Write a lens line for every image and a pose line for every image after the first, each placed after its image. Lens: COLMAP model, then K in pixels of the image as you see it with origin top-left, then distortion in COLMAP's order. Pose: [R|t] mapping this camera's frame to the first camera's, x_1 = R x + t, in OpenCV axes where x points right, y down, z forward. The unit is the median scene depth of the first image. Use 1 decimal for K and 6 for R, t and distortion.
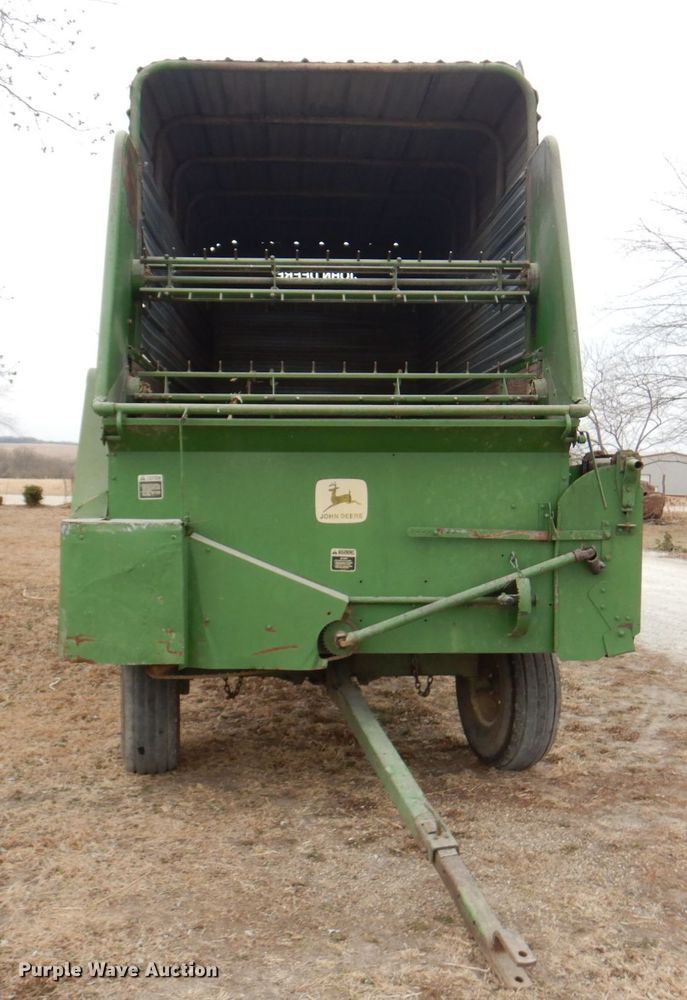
lens RADIAL K [[1037.4, 0, 343.5], [0, 1037.4, 500.0], [0, 0, 1]] dist [-0.012385, -0.014995]
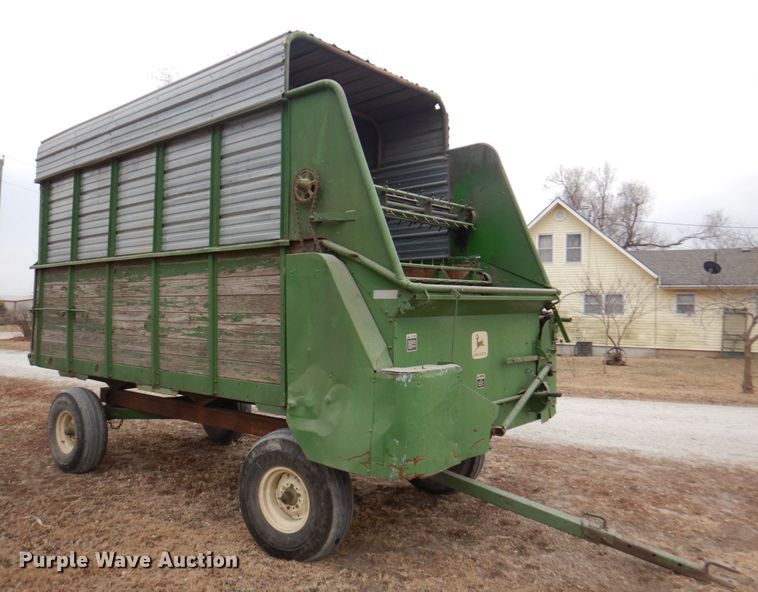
lens RADIAL K [[593.6, 0, 379.0], [0, 593.6, 296.0], [0, 0, 1]] dist [0.027205, 0.001201]
pose [[0.682909, 0.005596, 0.730482, -0.796957], [0.034980, 0.998573, -0.040351, -0.043964], [-0.729666, 0.053108, 0.681739, 0.469846]]
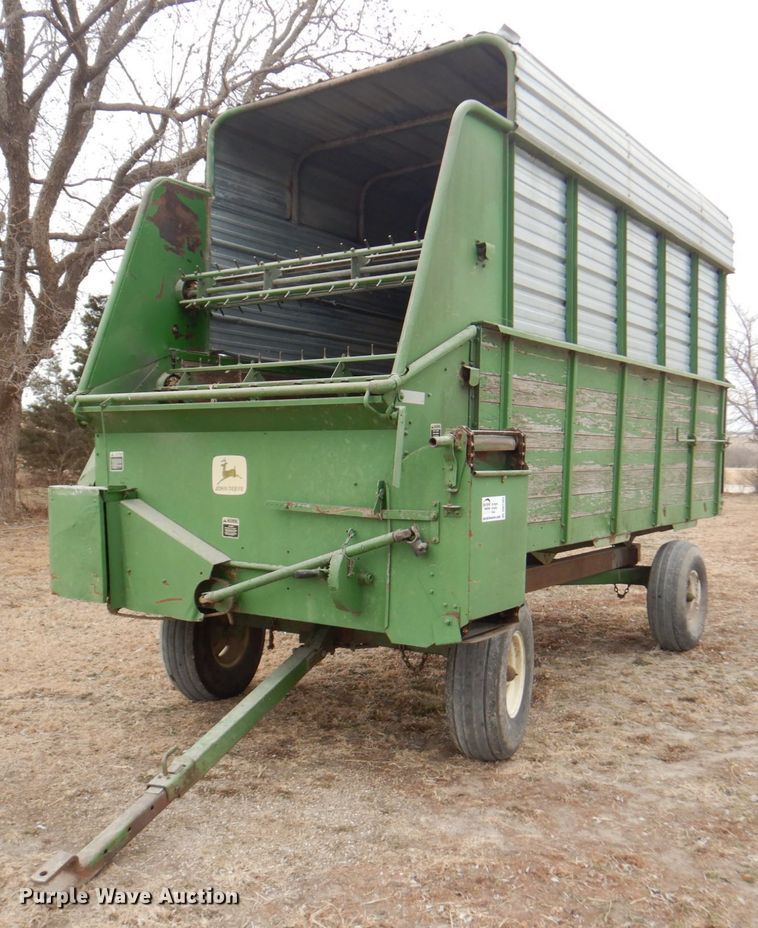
lens RADIAL K [[959.3, 0, 376.9], [0, 959.3, 478.3], [0, 0, 1]] dist [-0.008206, -0.013437]
pose [[0.786775, 0.018090, -0.616975, 0.763452], [-0.024570, 0.999696, -0.002020, 0.002578], [0.616751, 0.016748, 0.786980, 0.280021]]
